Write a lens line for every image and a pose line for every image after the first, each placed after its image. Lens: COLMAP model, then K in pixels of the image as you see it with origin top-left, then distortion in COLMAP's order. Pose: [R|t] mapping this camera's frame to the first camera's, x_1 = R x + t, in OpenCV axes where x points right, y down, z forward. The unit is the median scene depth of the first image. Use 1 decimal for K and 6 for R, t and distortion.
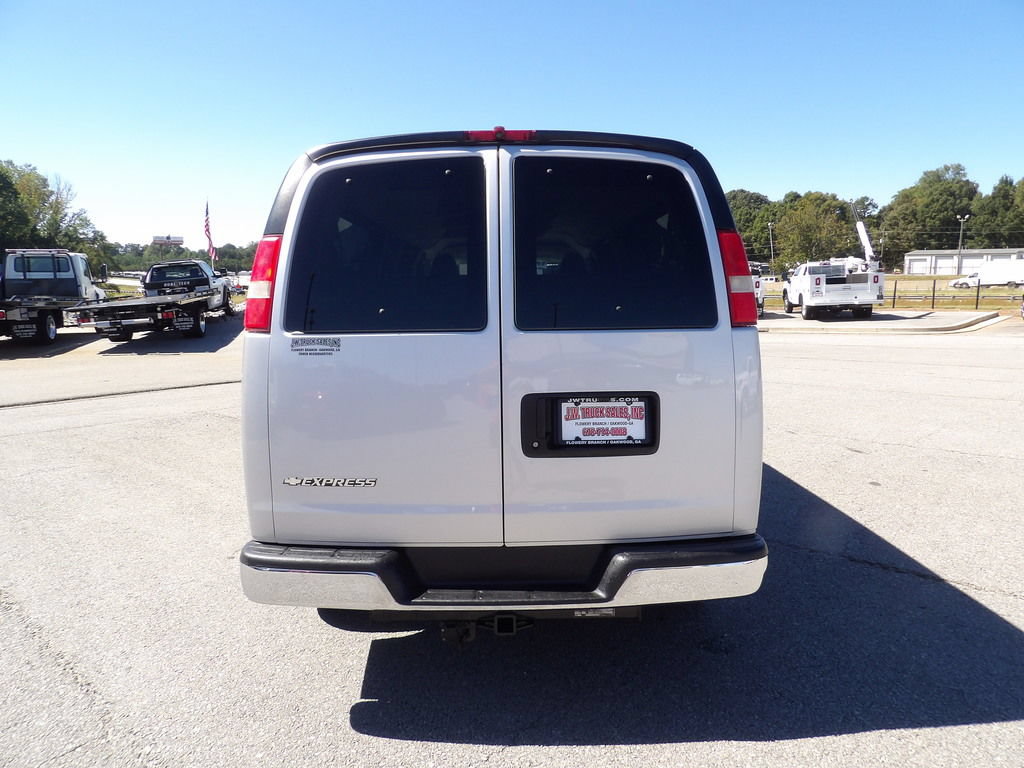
lens RADIAL K [[724.1, 0, 512.0], [0, 724.1, 384.0], [0, 0, 1]] dist [-0.009407, 0.007572]
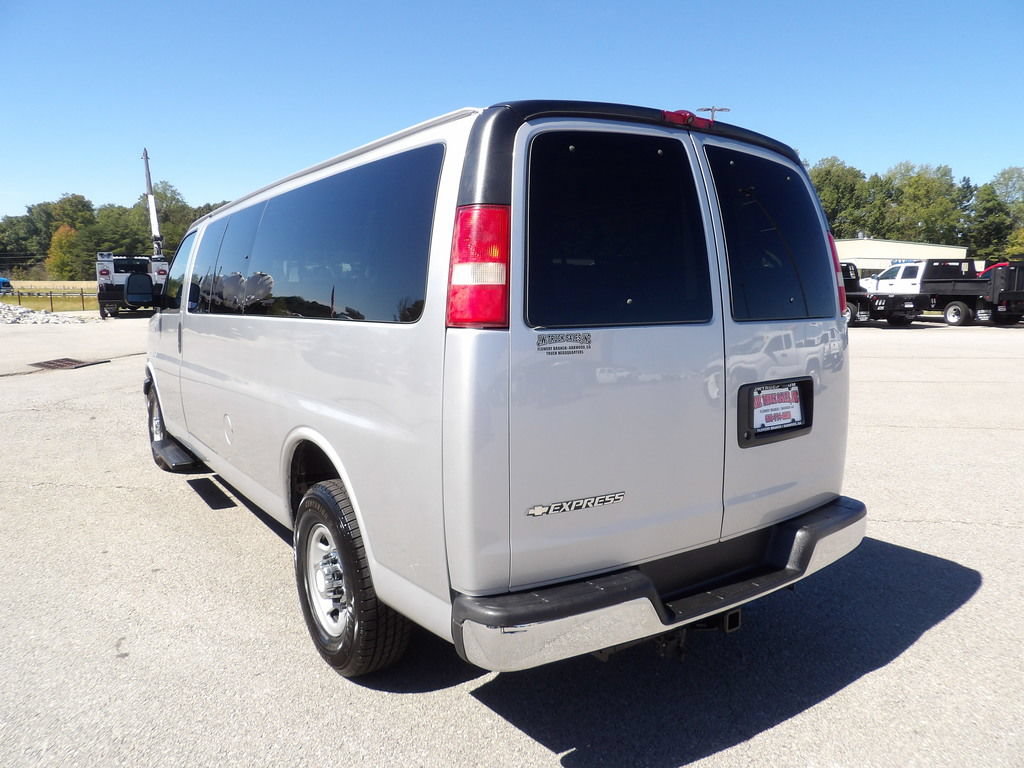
lens RADIAL K [[724.1, 0, 512.0], [0, 724.1, 384.0], [0, 0, 1]] dist [-0.009407, 0.007572]
pose [[0.825526, -0.059748, 0.561193, -0.782377], [0.059113, 0.998065, 0.019303, -0.025233], [-0.561260, 0.017238, 0.827460, 0.344082]]
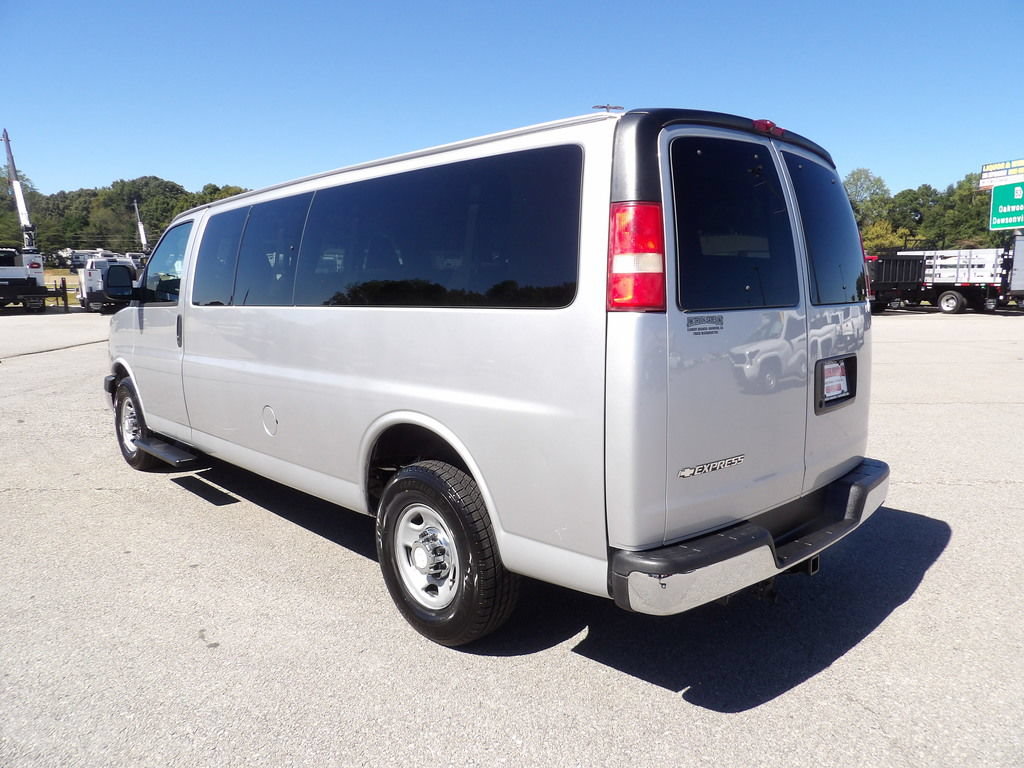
lens RADIAL K [[724.1, 0, 512.0], [0, 724.1, 384.0], [0, 0, 1]] dist [-0.009407, 0.007572]
pose [[0.727838, -0.084907, 0.680472, -1.092579], [0.079441, 0.996064, 0.039315, -0.032205], [-0.681132, 0.025443, 0.731719, 0.478821]]
